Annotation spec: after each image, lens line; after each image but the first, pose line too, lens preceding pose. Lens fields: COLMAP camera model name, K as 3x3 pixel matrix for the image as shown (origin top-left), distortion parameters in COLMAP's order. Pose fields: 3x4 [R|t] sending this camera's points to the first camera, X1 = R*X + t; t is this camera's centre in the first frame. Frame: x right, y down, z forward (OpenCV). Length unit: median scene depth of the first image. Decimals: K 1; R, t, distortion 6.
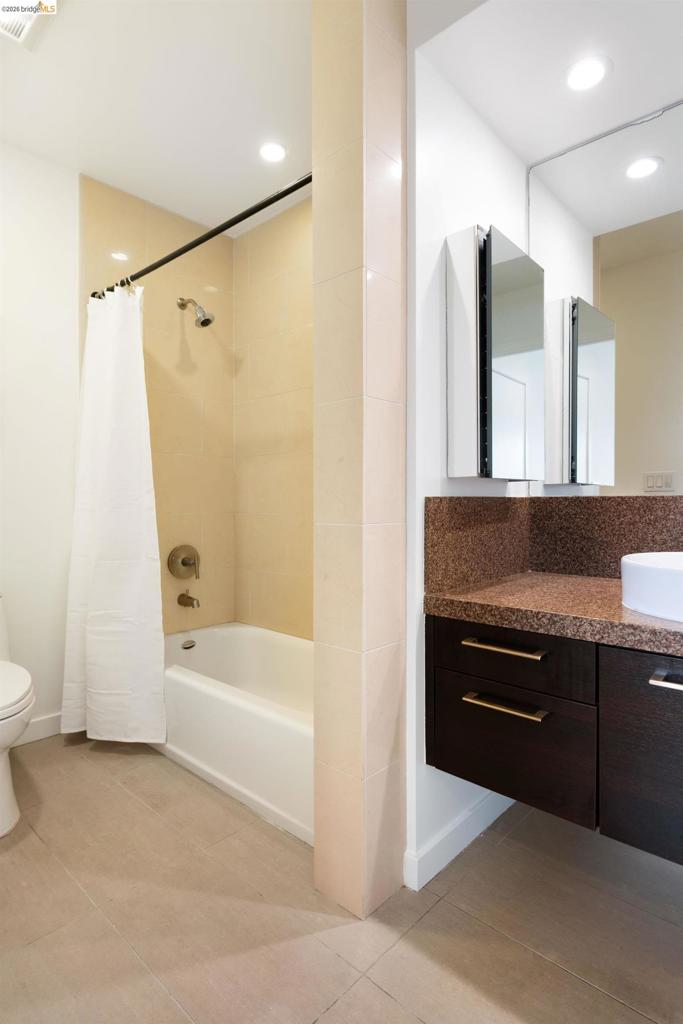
lens RADIAL K [[527.5, 0, 341.5], [0, 527.5, 512.0], [0, 0, 1]] dist [-0.005423, -0.001140]
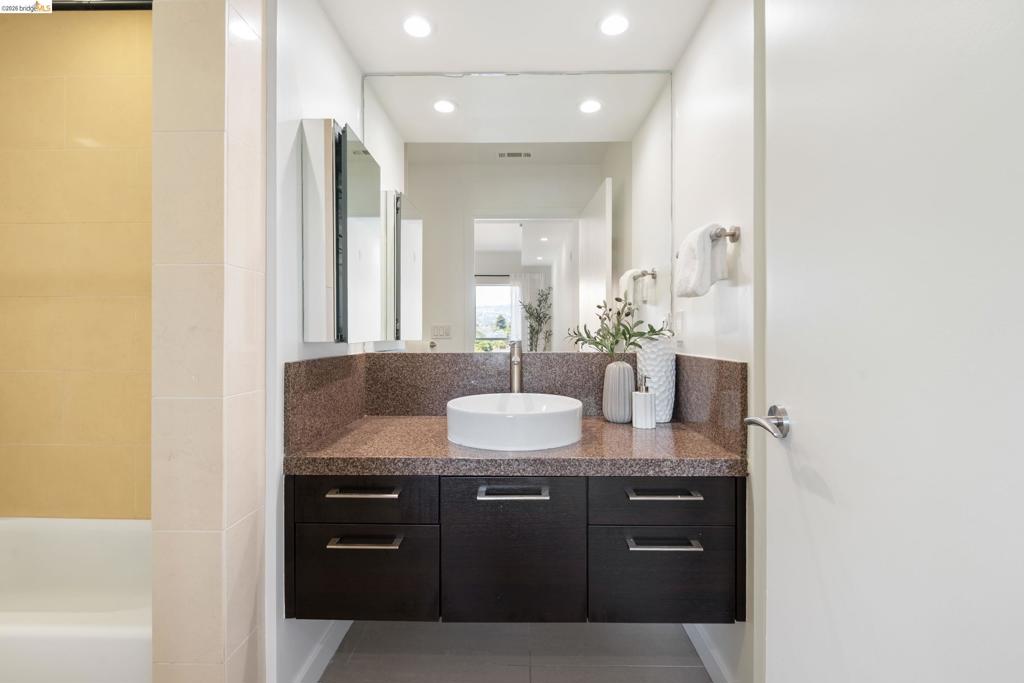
lens RADIAL K [[456.9, 0, 512.0], [0, 456.9, 341.5], [0, 0, 1]] dist [-0.007655, -0.000927]
pose [[0.749285, -0.003037, 0.662241, -0.100065], [0.012959, 0.999865, -0.010077, -0.054396], [-0.662121, 0.016133, 0.749223, 0.025994]]
